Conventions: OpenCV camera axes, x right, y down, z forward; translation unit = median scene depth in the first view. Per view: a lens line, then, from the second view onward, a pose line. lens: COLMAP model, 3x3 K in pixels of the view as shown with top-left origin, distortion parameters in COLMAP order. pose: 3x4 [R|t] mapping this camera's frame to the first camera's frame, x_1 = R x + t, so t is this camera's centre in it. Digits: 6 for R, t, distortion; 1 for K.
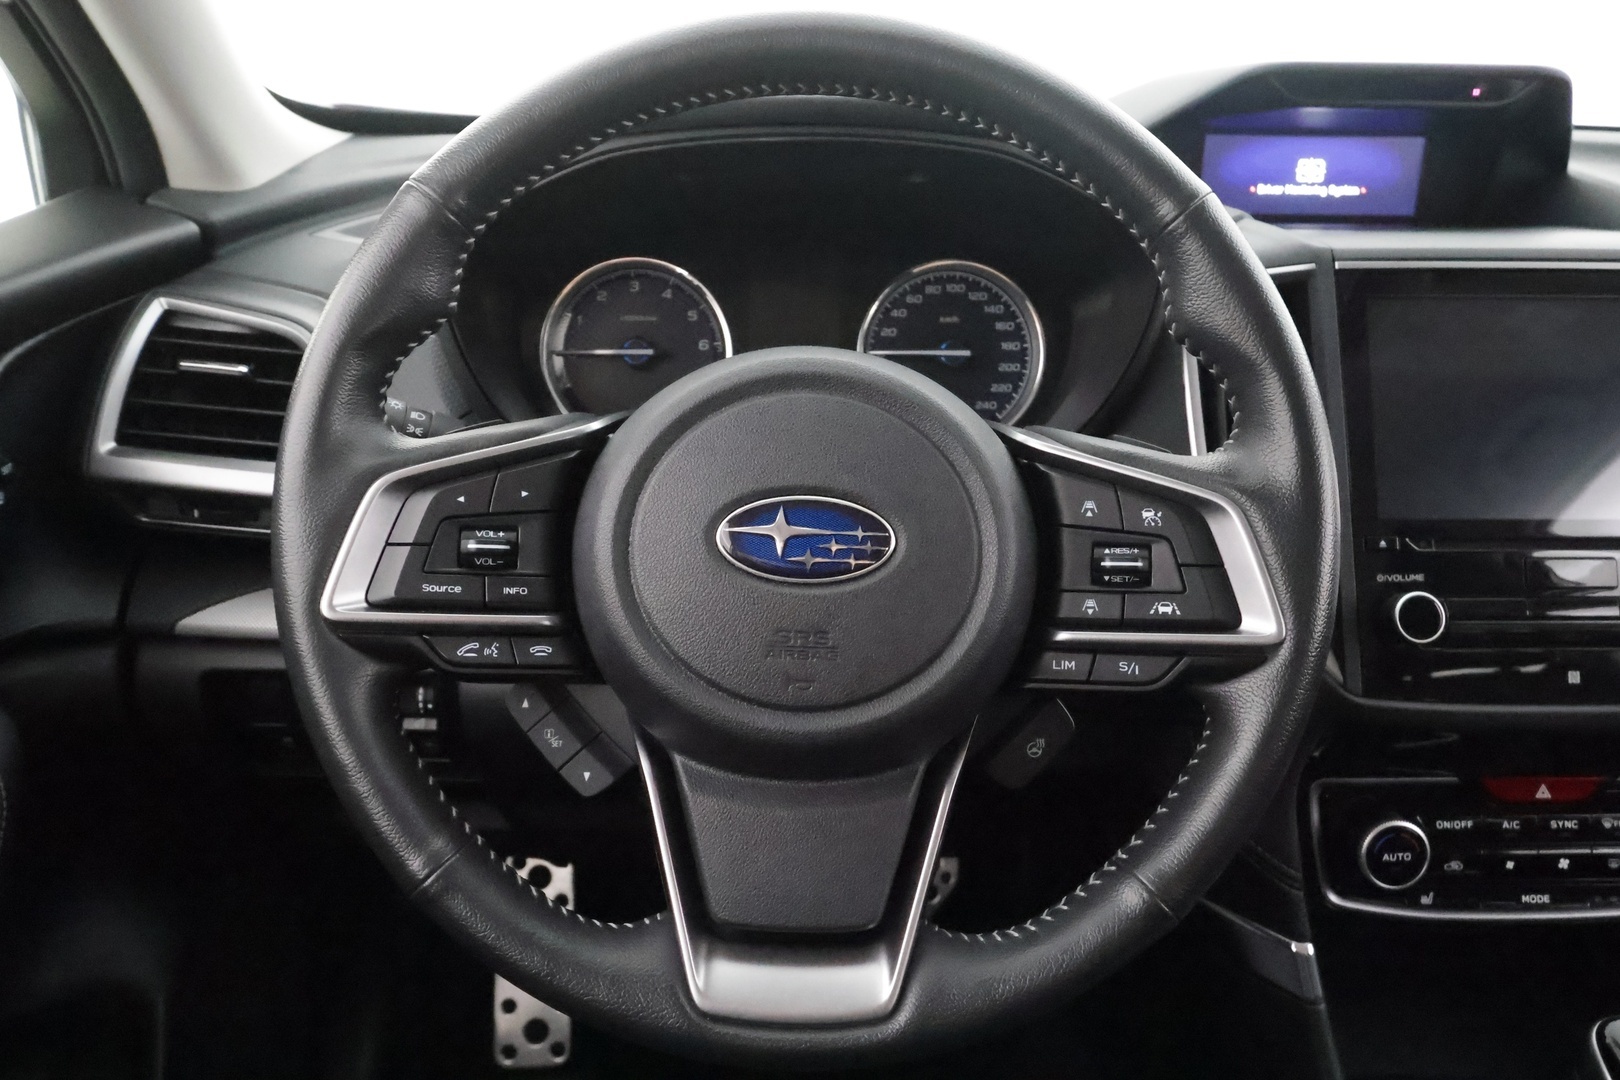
lens RADIAL K [[1215.6, 0, 809.3], [0, 1215.6, 546.1], [0, 0, 1]] dist [0.006374, 0.001935]
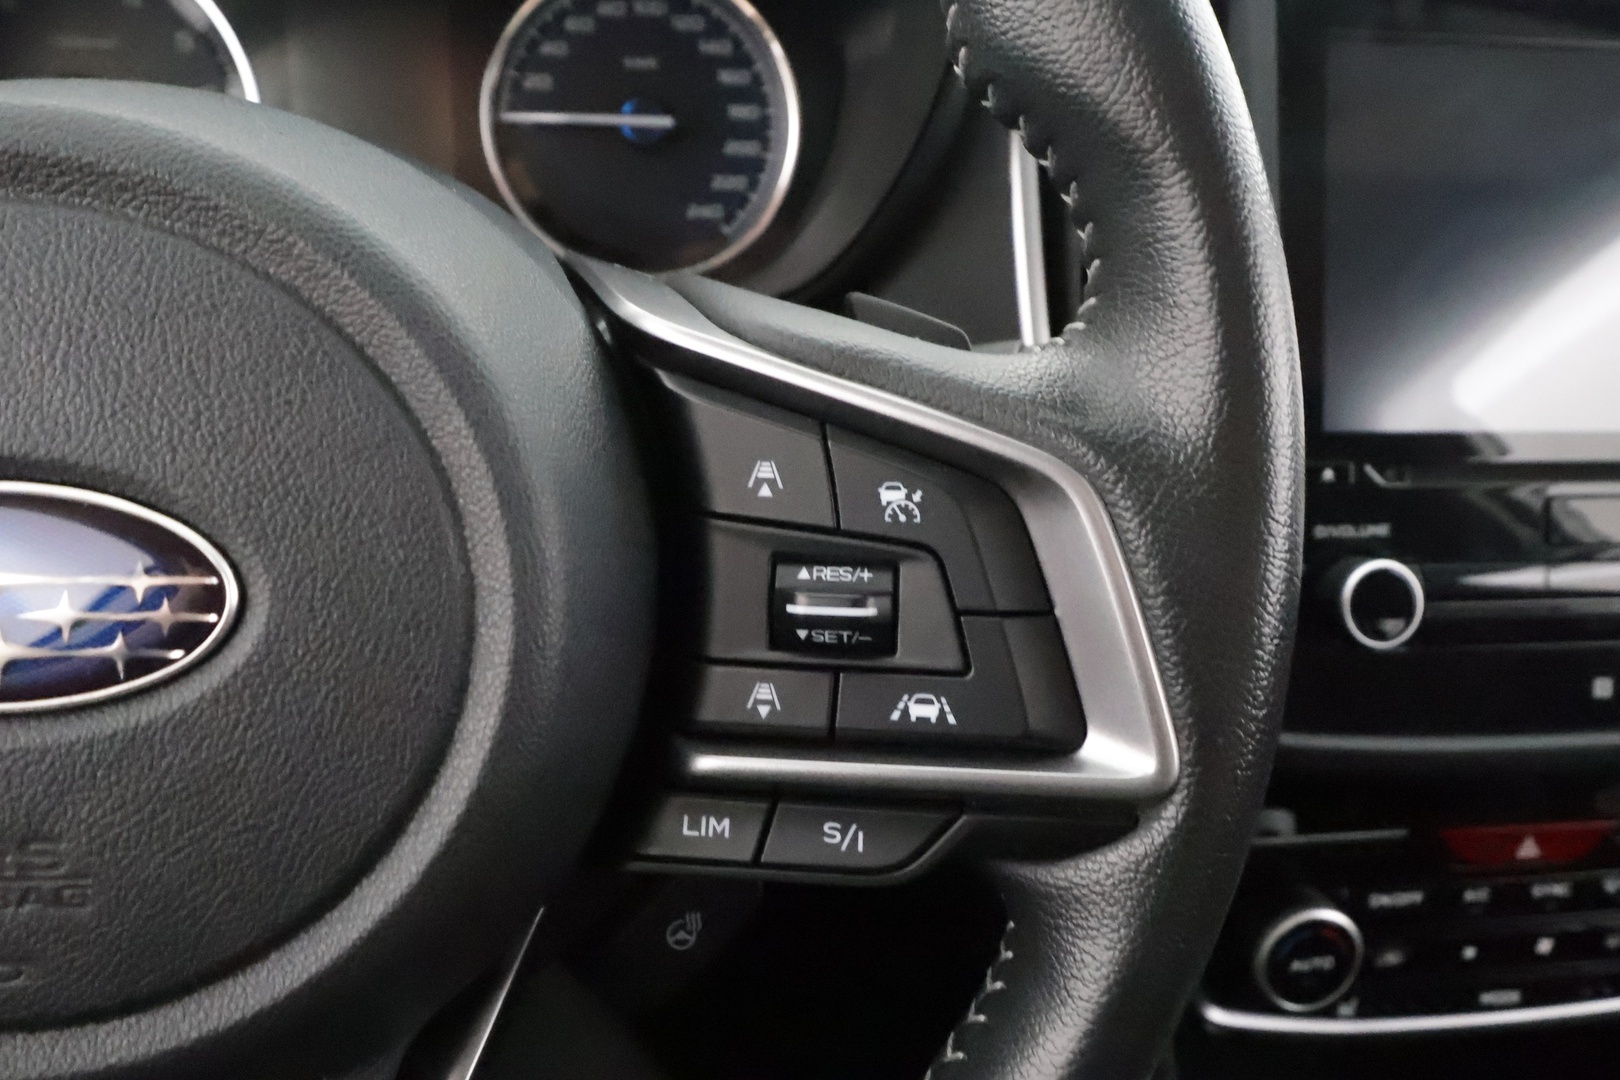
lens RADIAL K [[1287.6, 0, 811.3], [0, 1287.6, 550.8], [0, 0, 1]] dist [0.000836, 0.008505]
pose [[0.992508, -0.012176, 0.121567, 0.189800], [-0.007036, 0.987674, 0.156366, -0.079032], [-0.121973, -0.156050, 0.980189, 0.534772]]
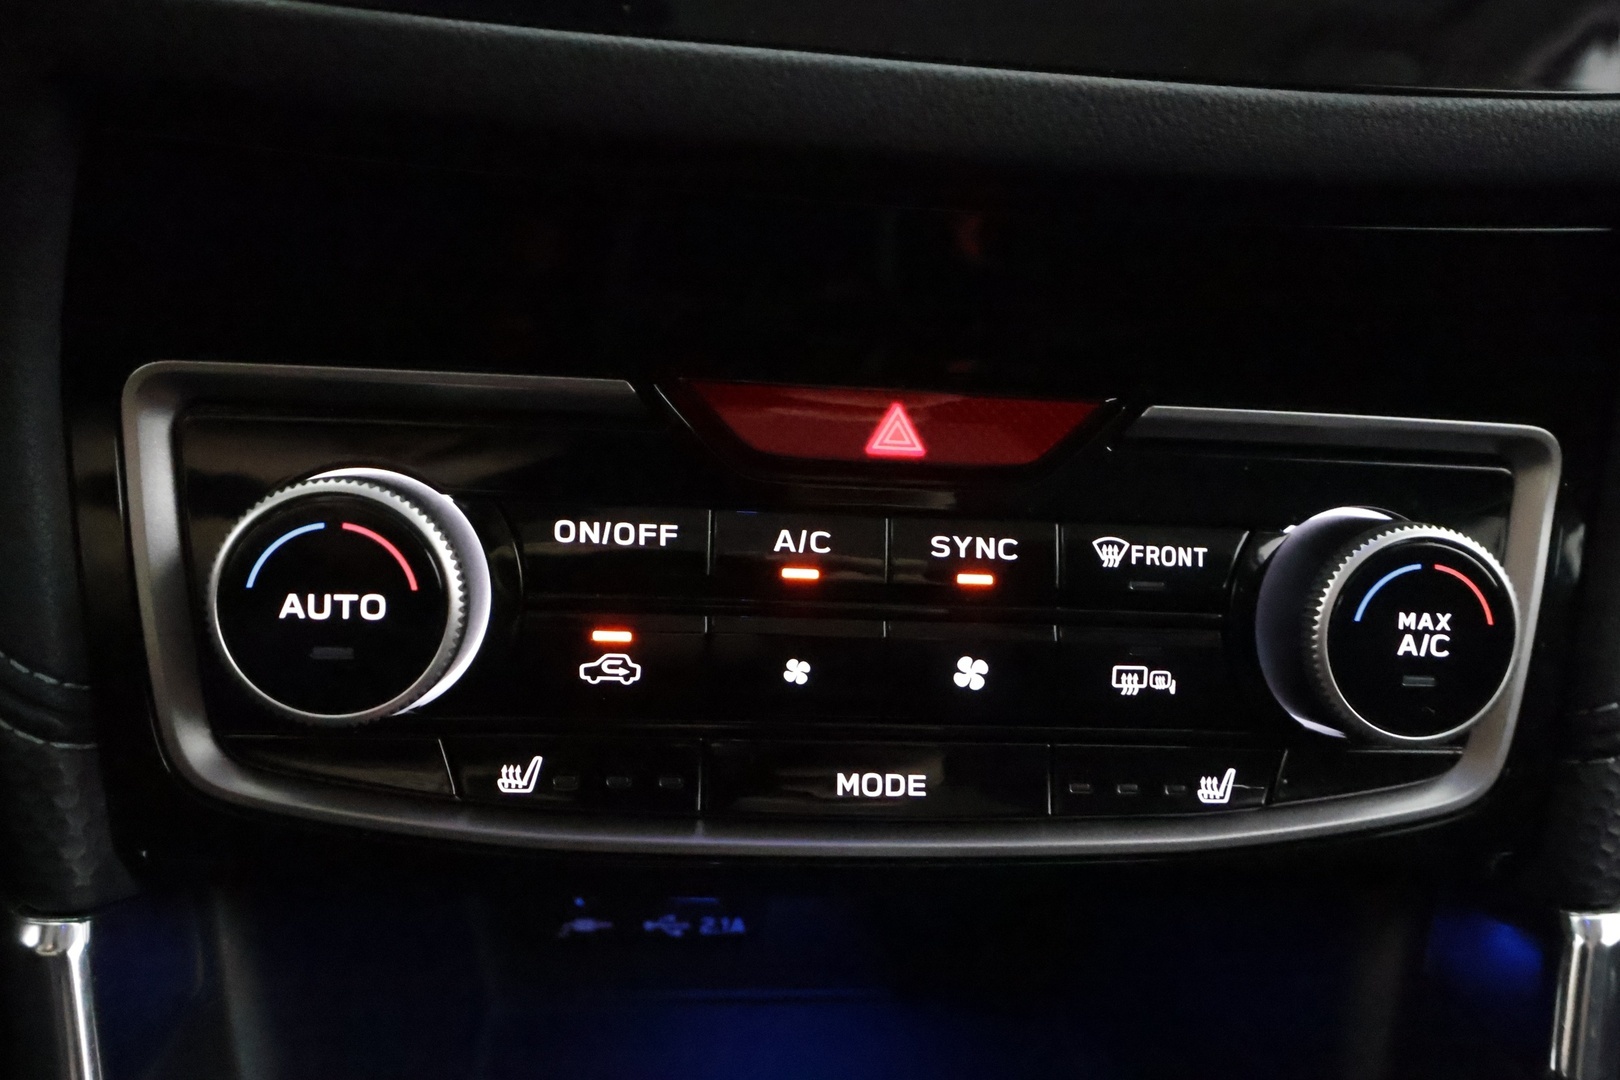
lens RADIAL K [[1287.6, 0, 810.0], [0, 1287.6, 544.3], [0, 0, 1]] dist [0.000836, 0.008505]
pose [[0.996990, 0.029483, 0.071705, 0.748326], [-0.026791, 0.998910, -0.038224, 0.326434], [-0.072754, 0.036188, 0.996693, 0.907820]]
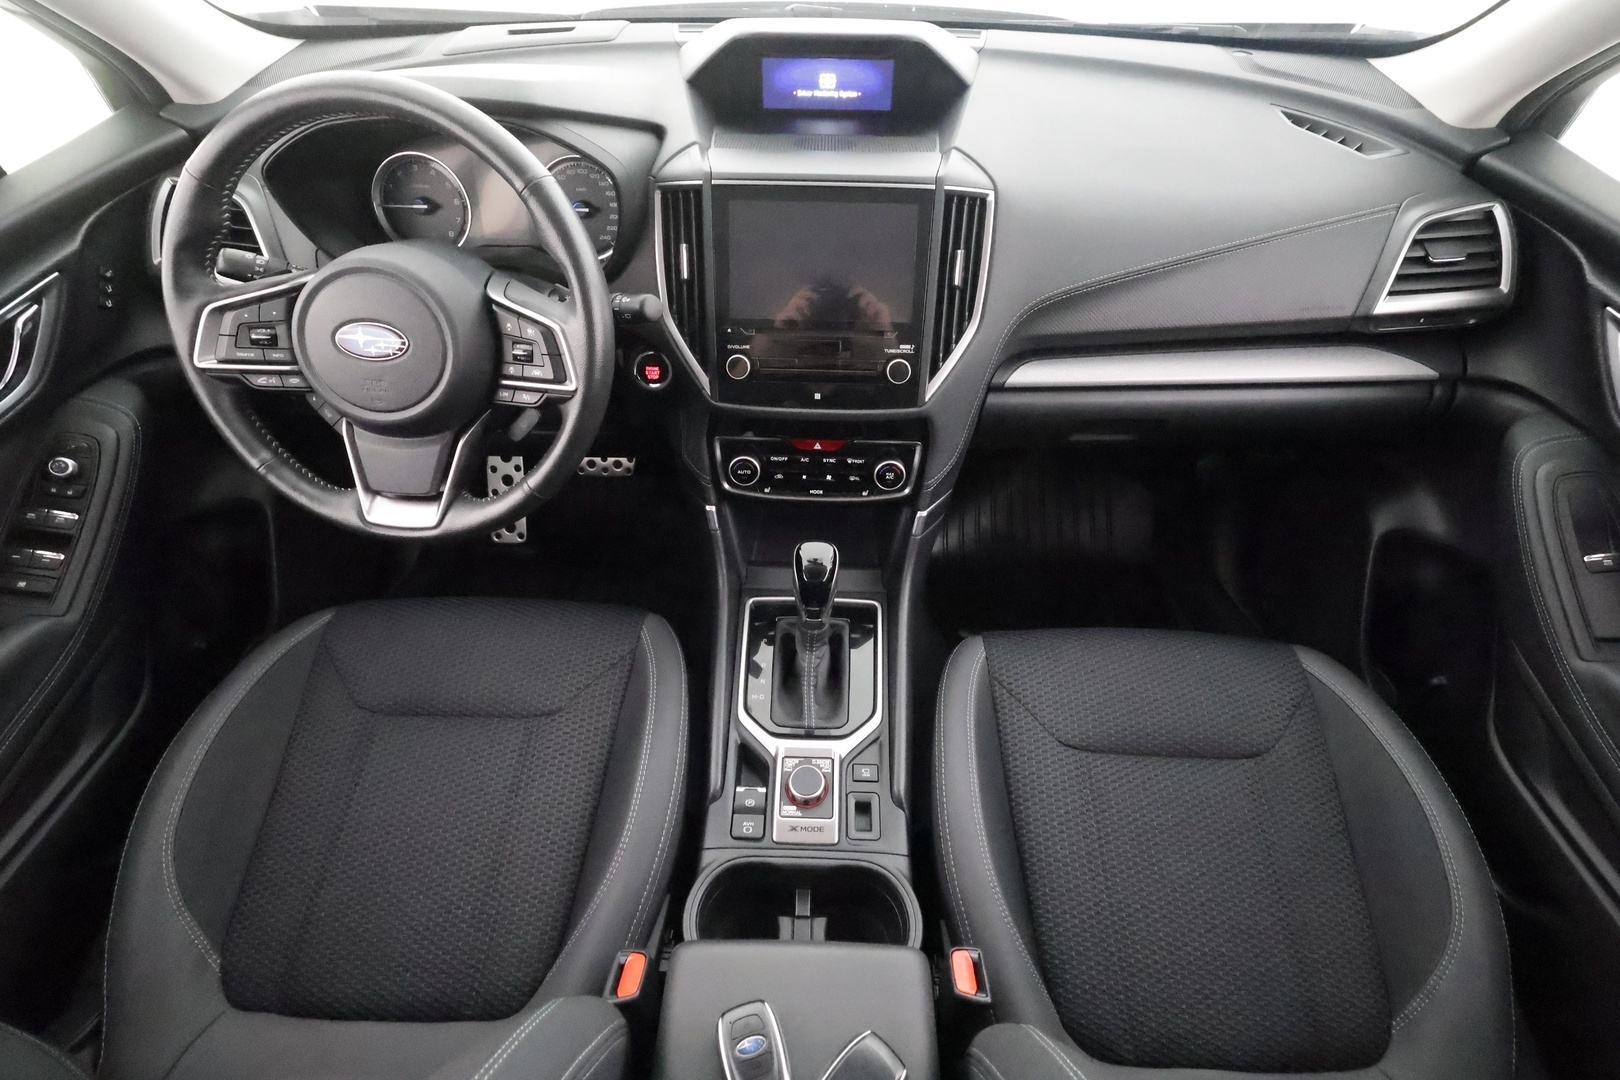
lens RADIAL K [[758.2, 0, 809.8], [0, 758.2, 544.0], [0, 0, 1]] dist [0.000594, 0.001052]
pose [[0.997234, 0.046727, -0.057793, 0.907462], [-0.021174, 0.924031, 0.381732, -0.213379], [0.071239, -0.379453, 0.922464, -0.452644]]
